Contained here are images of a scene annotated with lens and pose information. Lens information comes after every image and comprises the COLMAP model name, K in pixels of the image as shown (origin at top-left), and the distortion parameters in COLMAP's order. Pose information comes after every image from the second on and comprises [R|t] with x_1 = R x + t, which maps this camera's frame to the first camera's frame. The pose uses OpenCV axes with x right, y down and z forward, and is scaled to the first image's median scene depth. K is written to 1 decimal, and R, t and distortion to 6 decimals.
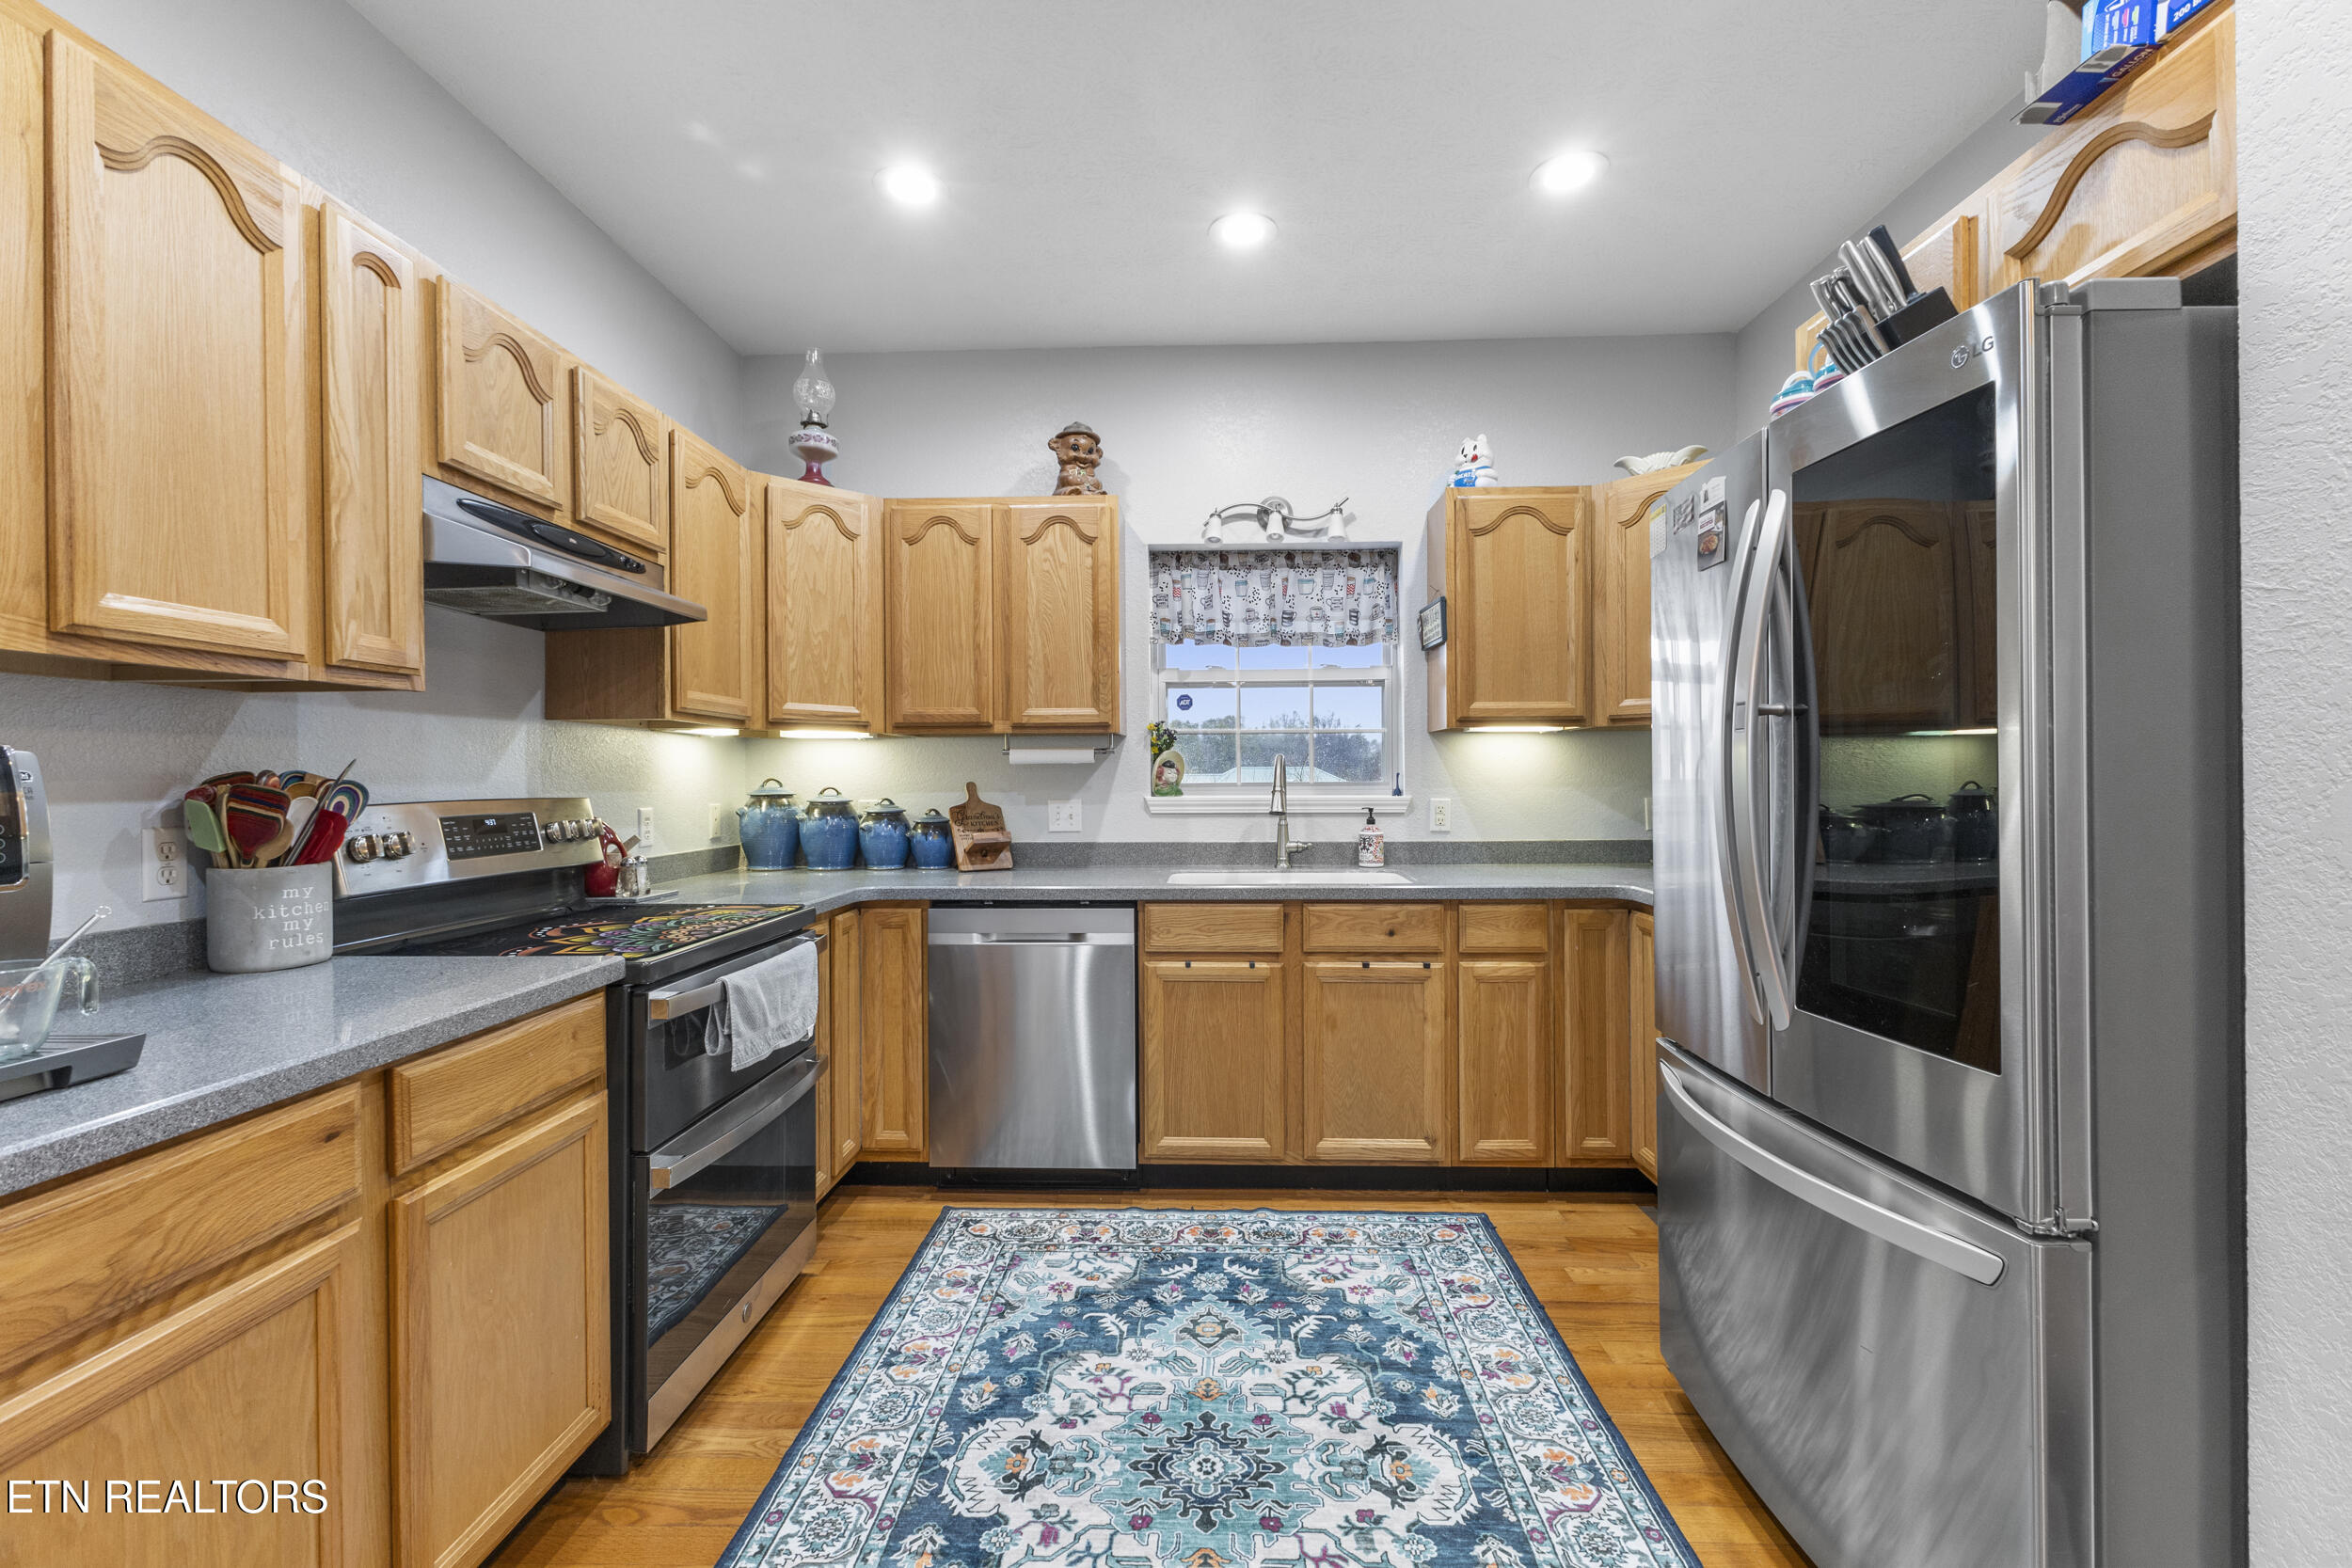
lens RADIAL K [[1038.6, 0, 1179.3], [0, 1038.6, 784.8], [0, 0, 1]] dist [0.013736, -0.005082]
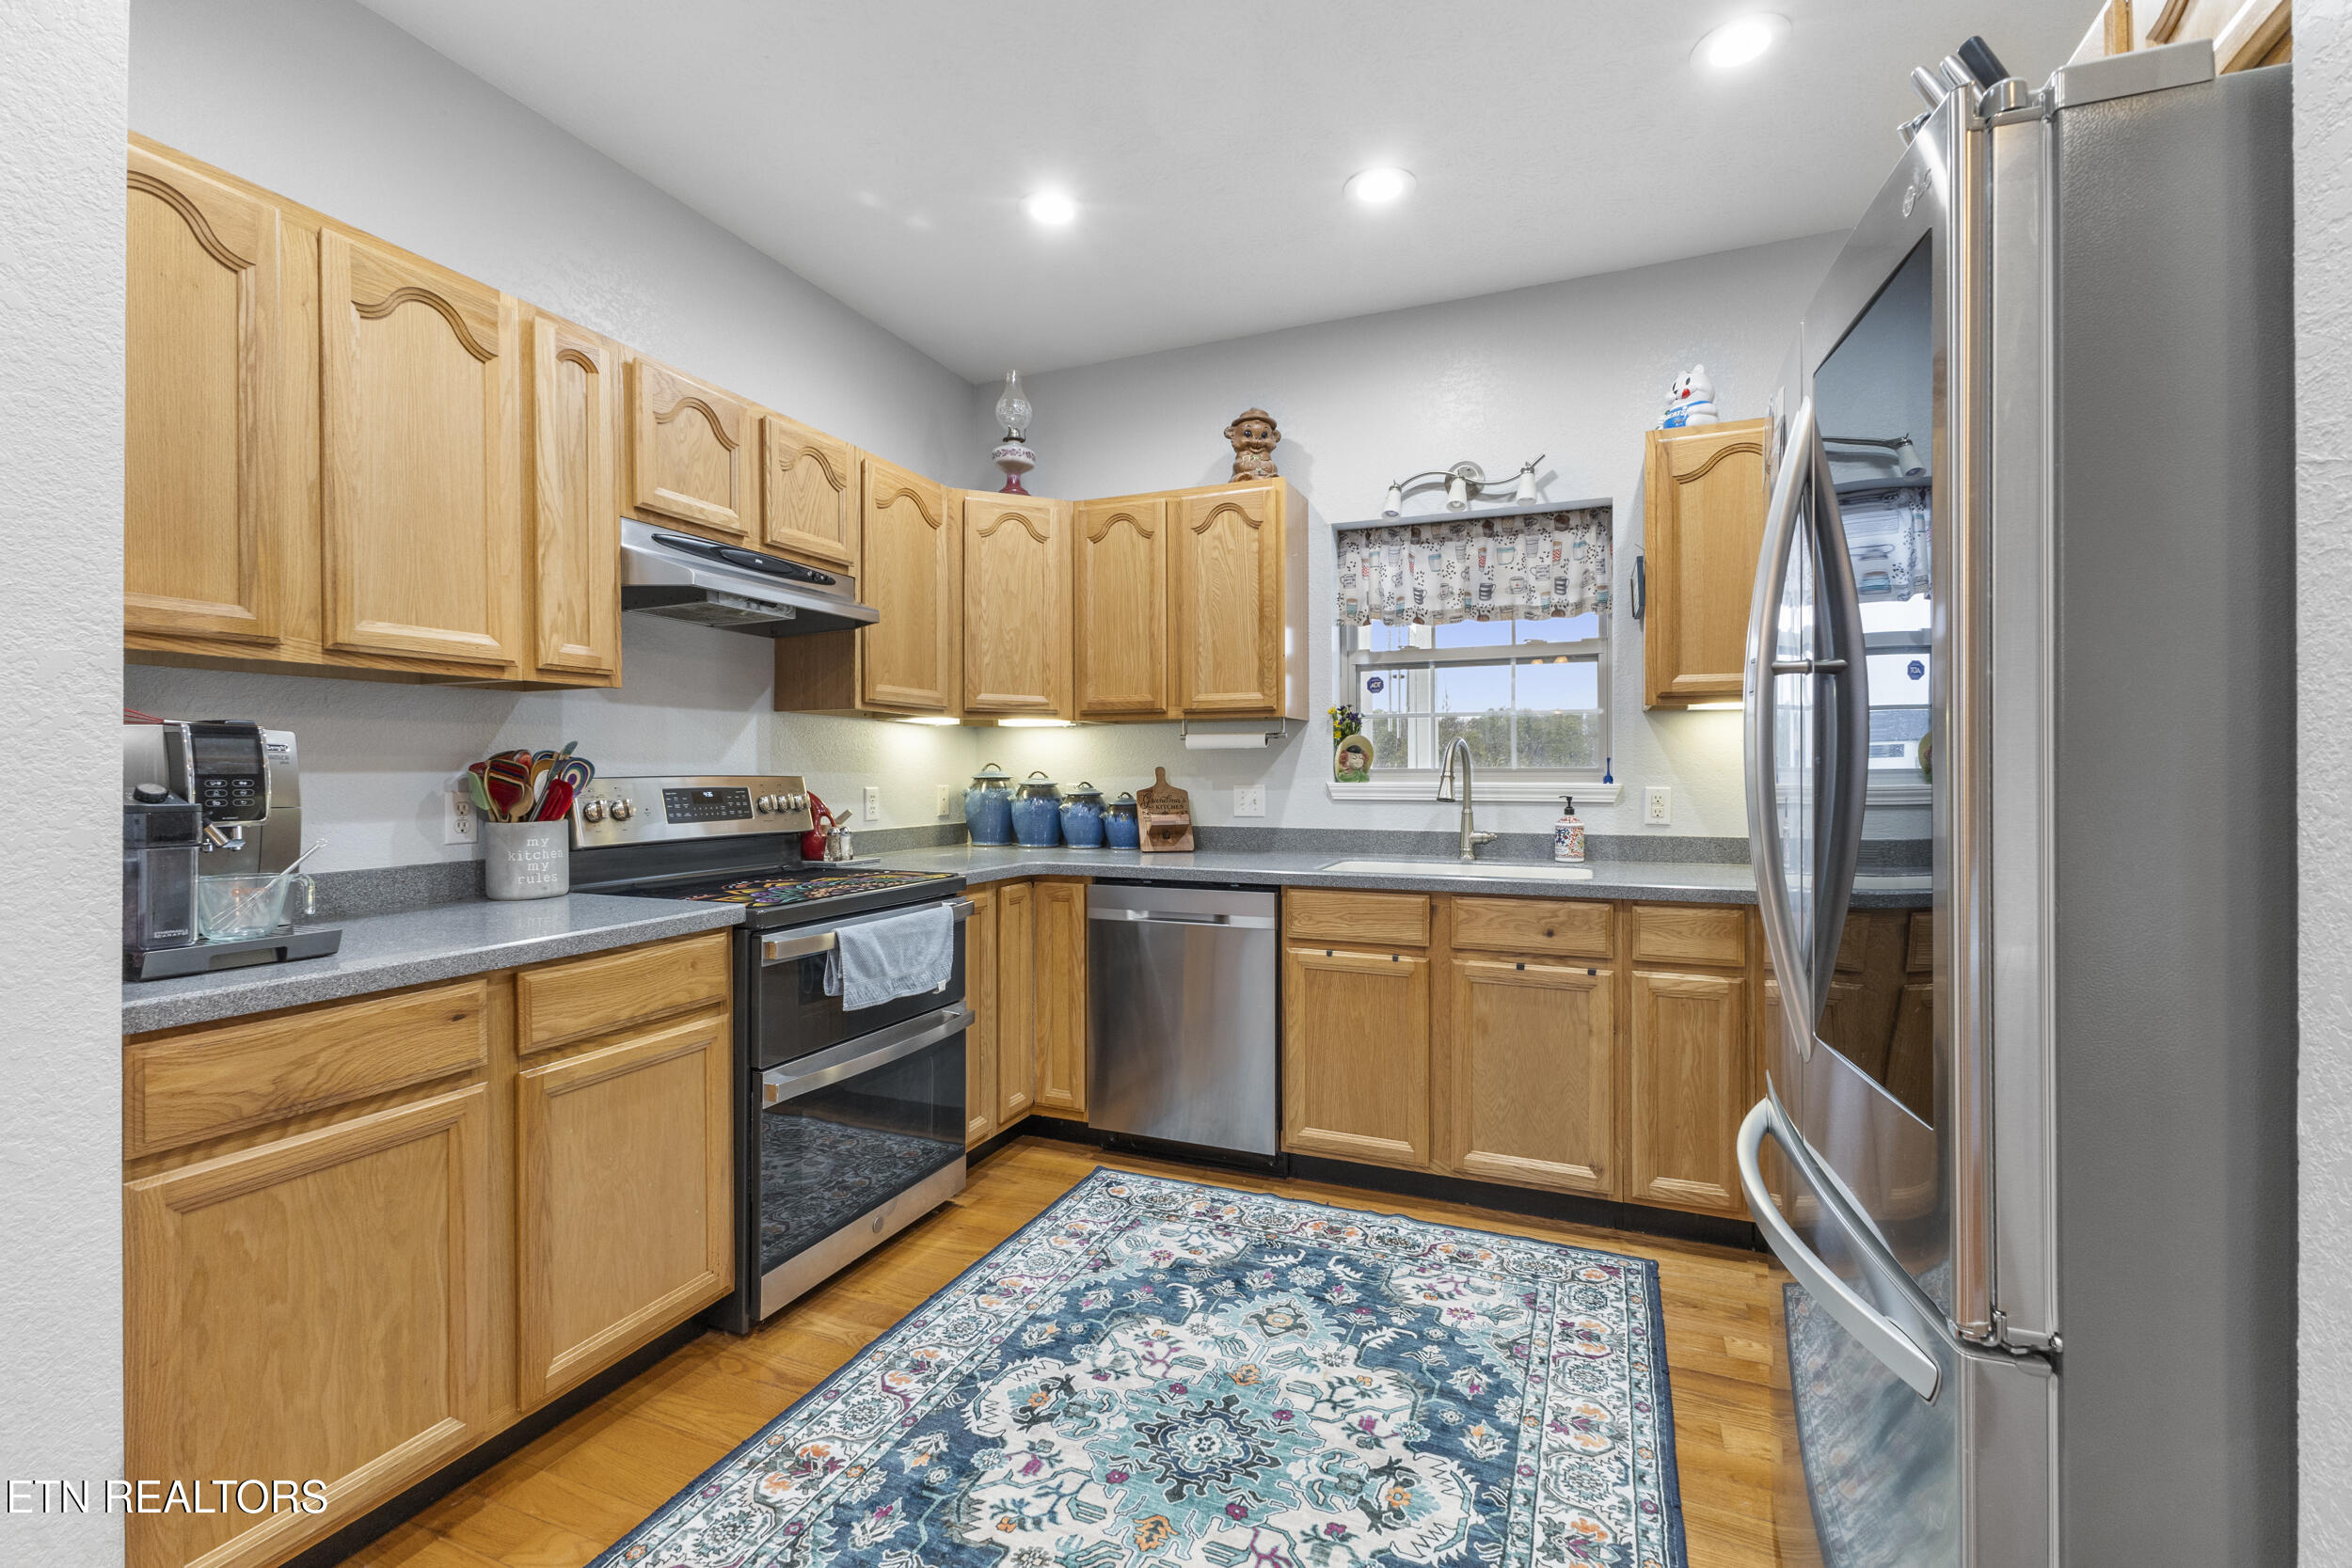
lens RADIAL K [[1038.6, 0, 1127.6], [0, 1038.6, 780.0], [0, 0, 1]] dist [0.013736, -0.005082]
pose [[0.931951, 0.007926, -0.362498, 0.265031], [-0.006862, 0.999968, 0.004222, 0.011279], [0.362520, -0.001447, 0.931975, 0.035819]]
